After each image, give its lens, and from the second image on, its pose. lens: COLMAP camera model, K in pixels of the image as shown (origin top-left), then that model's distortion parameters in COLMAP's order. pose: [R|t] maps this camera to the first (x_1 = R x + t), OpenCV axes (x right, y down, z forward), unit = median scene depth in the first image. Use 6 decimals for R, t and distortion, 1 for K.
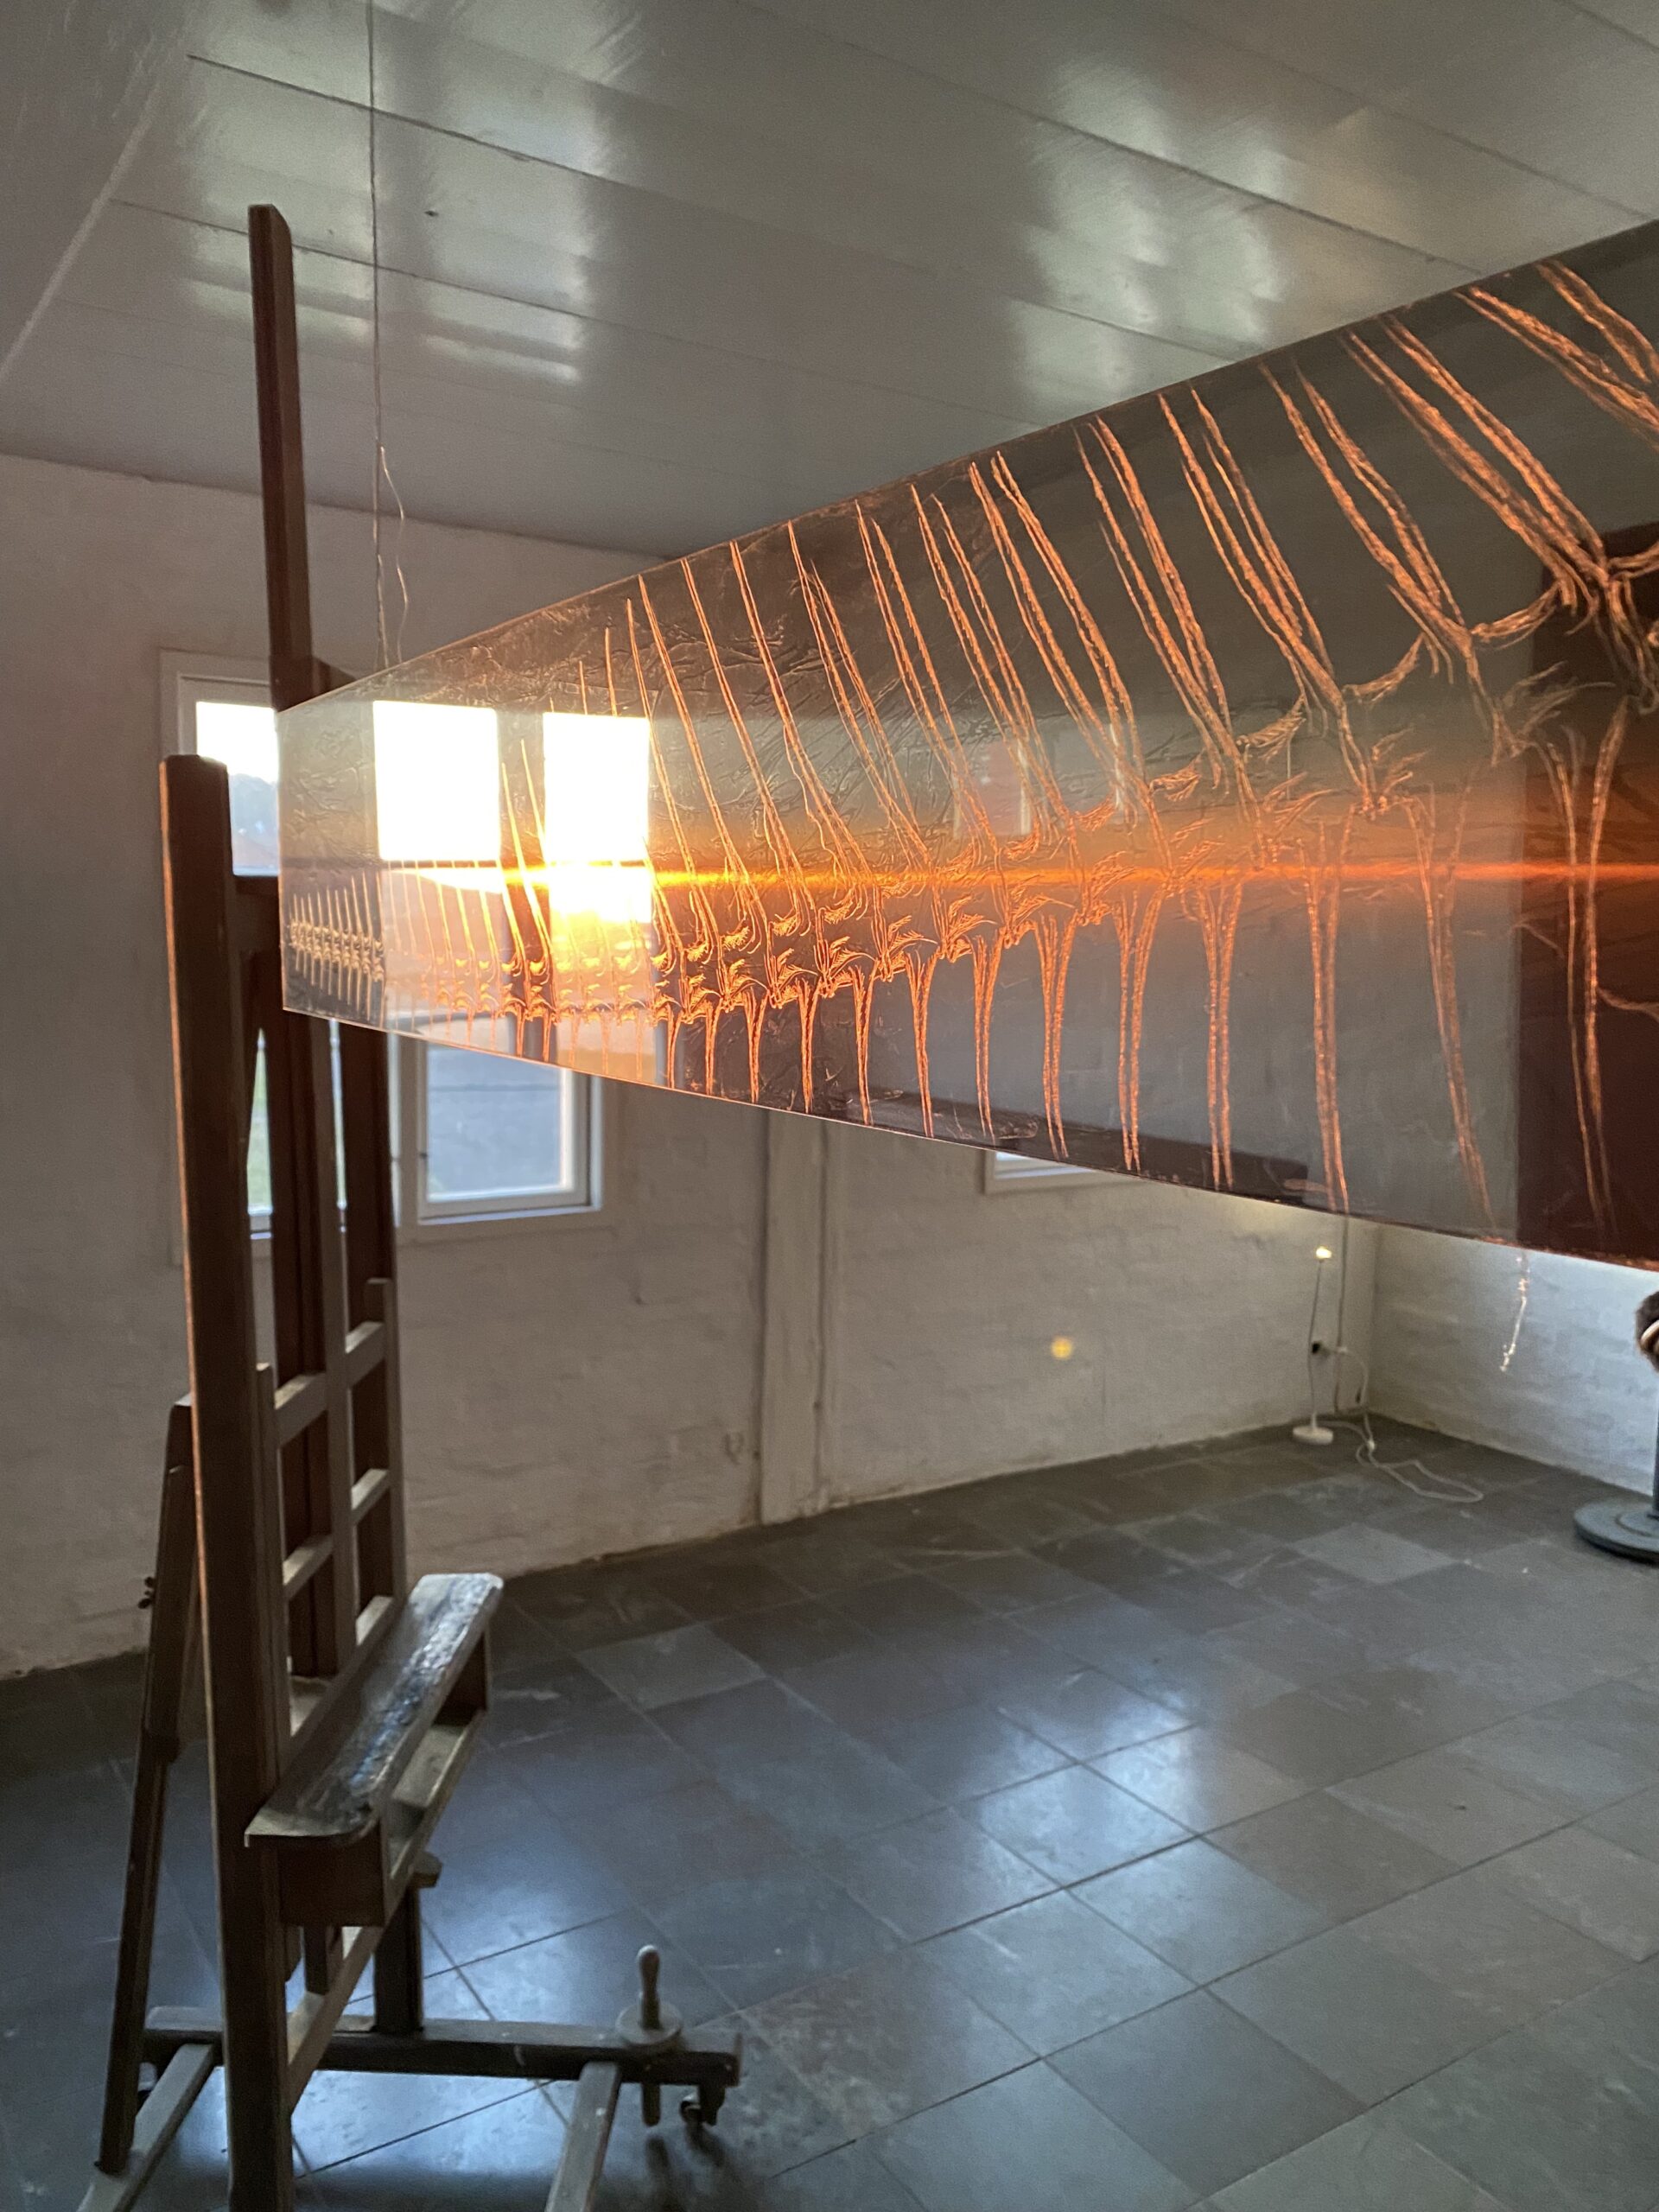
lens RADIAL K [[1710.3, 0, 848.2], [0, 1710.3, 1114.9], [0, 0, 1]] dist [0.006921, 0.016550]
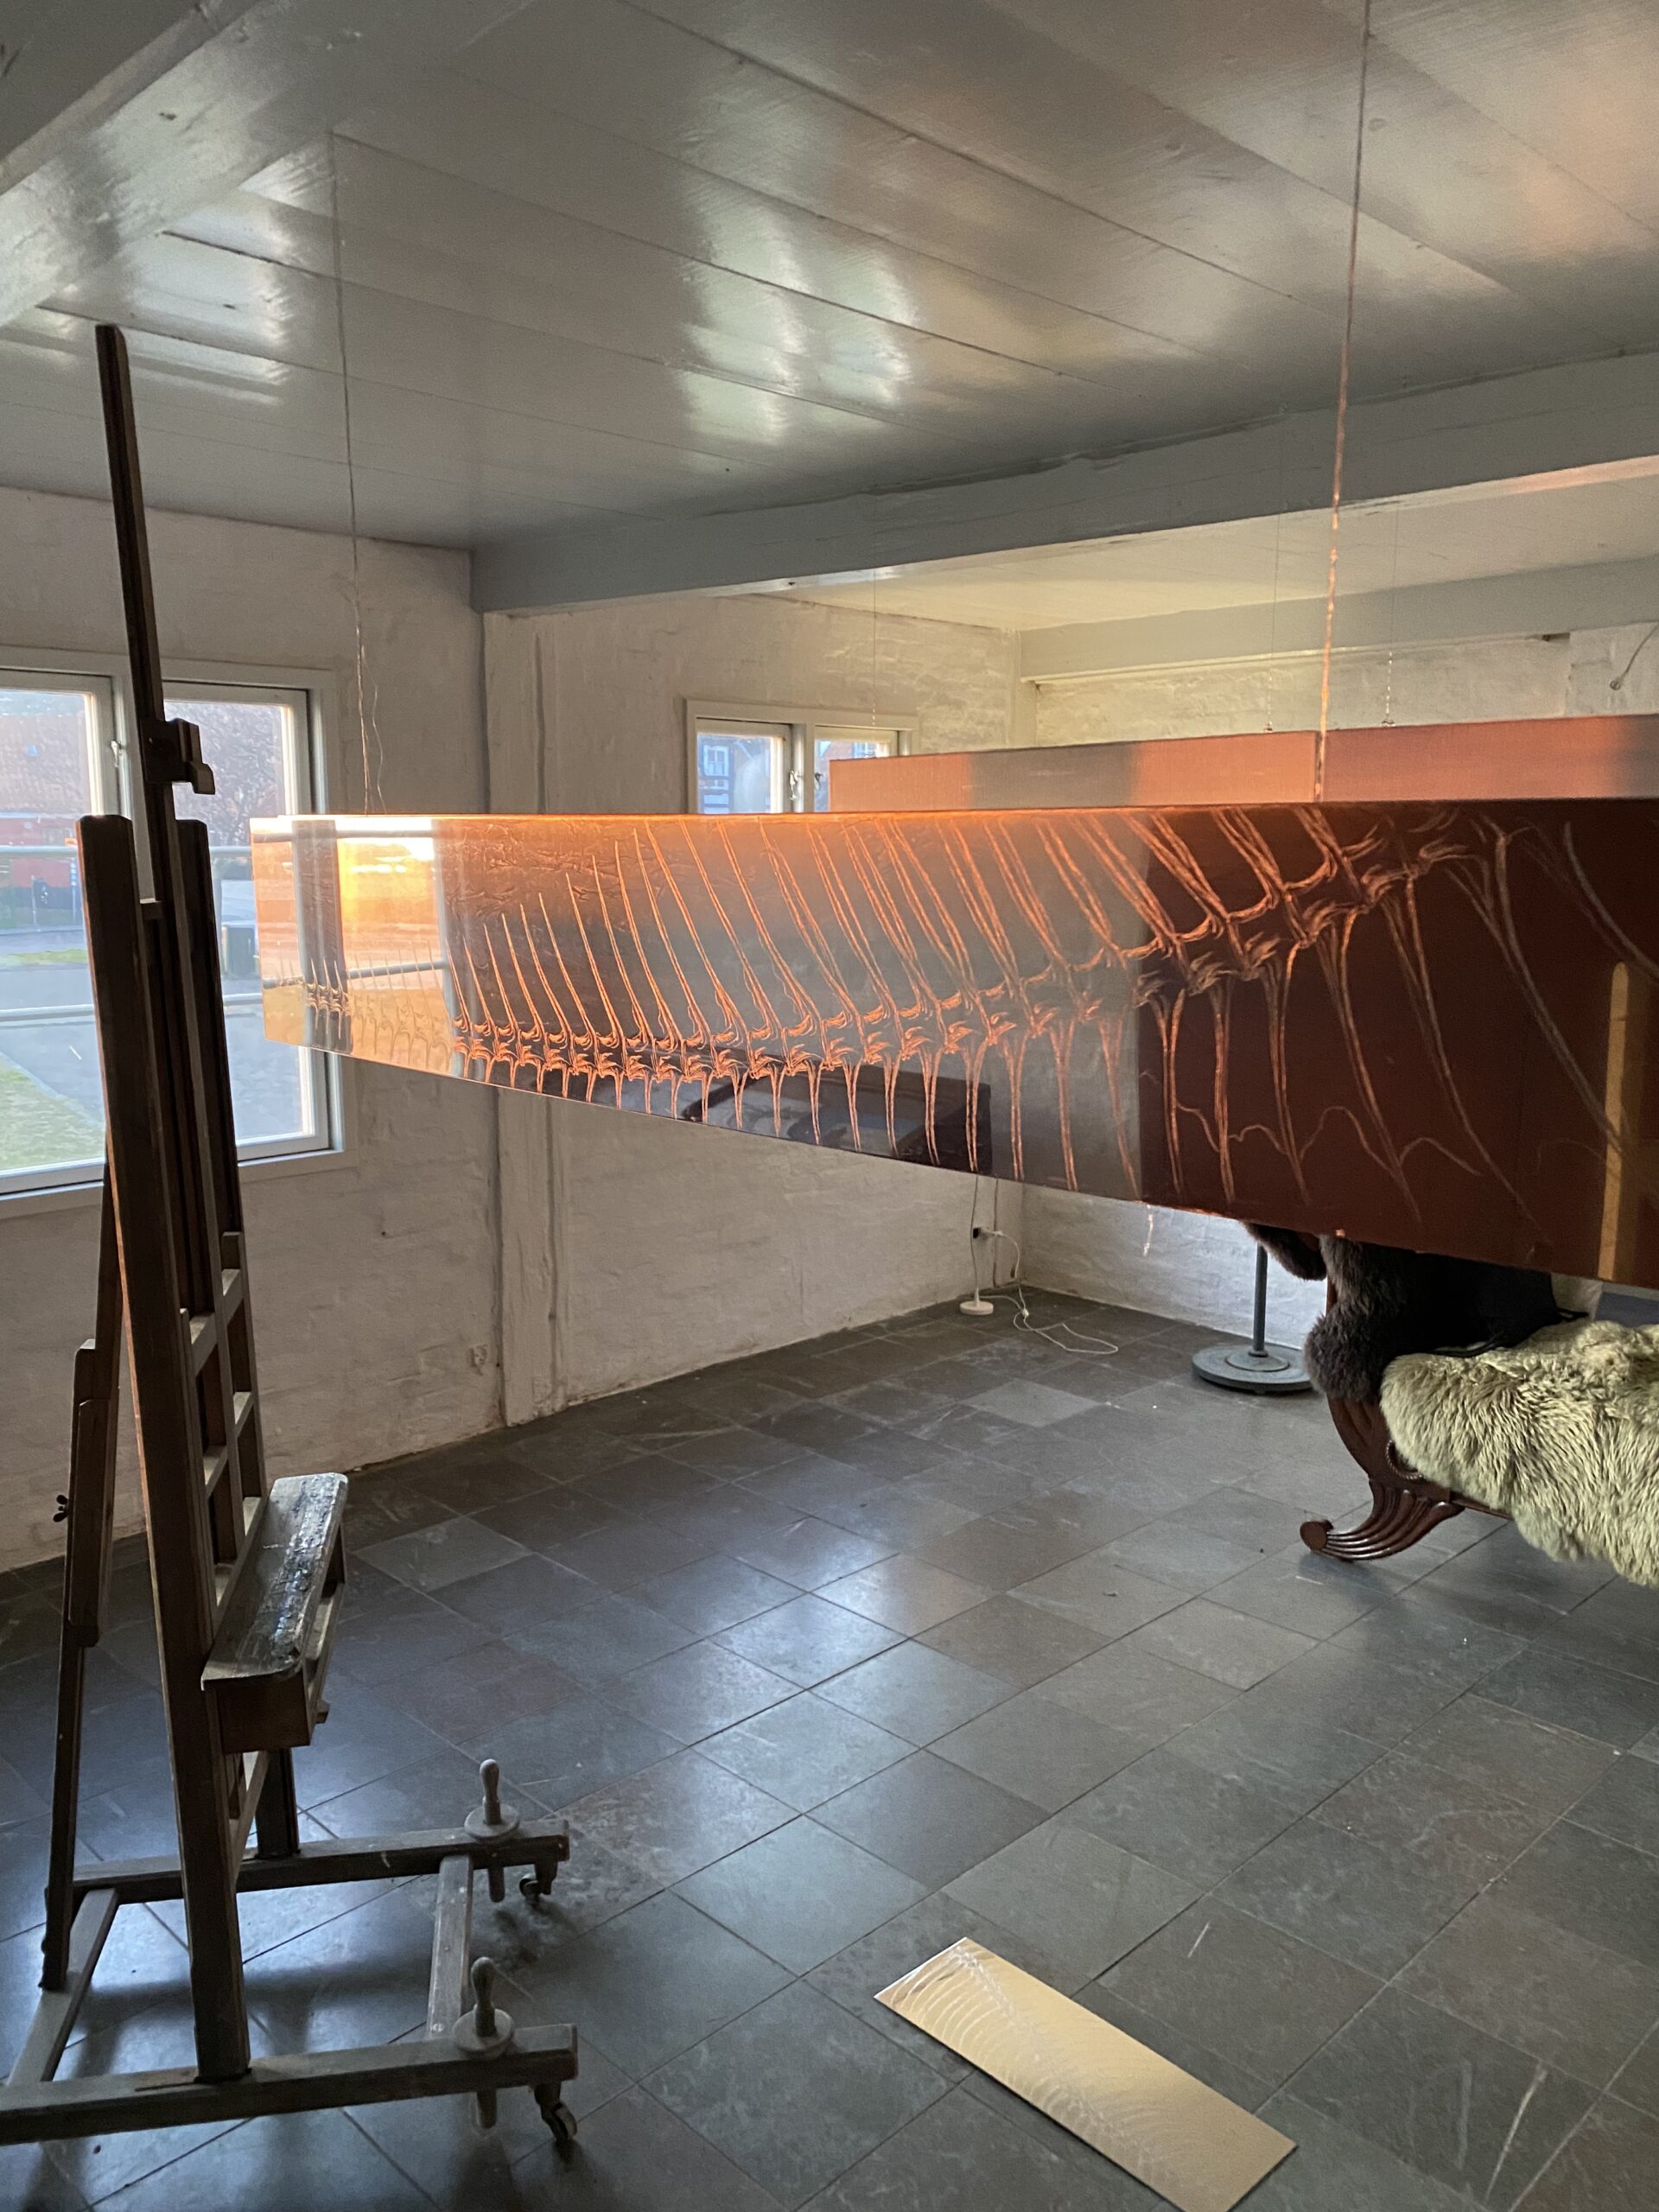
lens RADIAL K [[1710.3, 0, 819.0], [0, 1710.3, 1108.1], [0, 0, 1]] dist [0.006921, 0.016550]
pose [[0.980758, -0.054587, 0.187440, -0.064748], [0.044770, 0.997414, 0.056220, -0.026690], [-0.190024, -0.046747, 0.980666, -0.160696]]
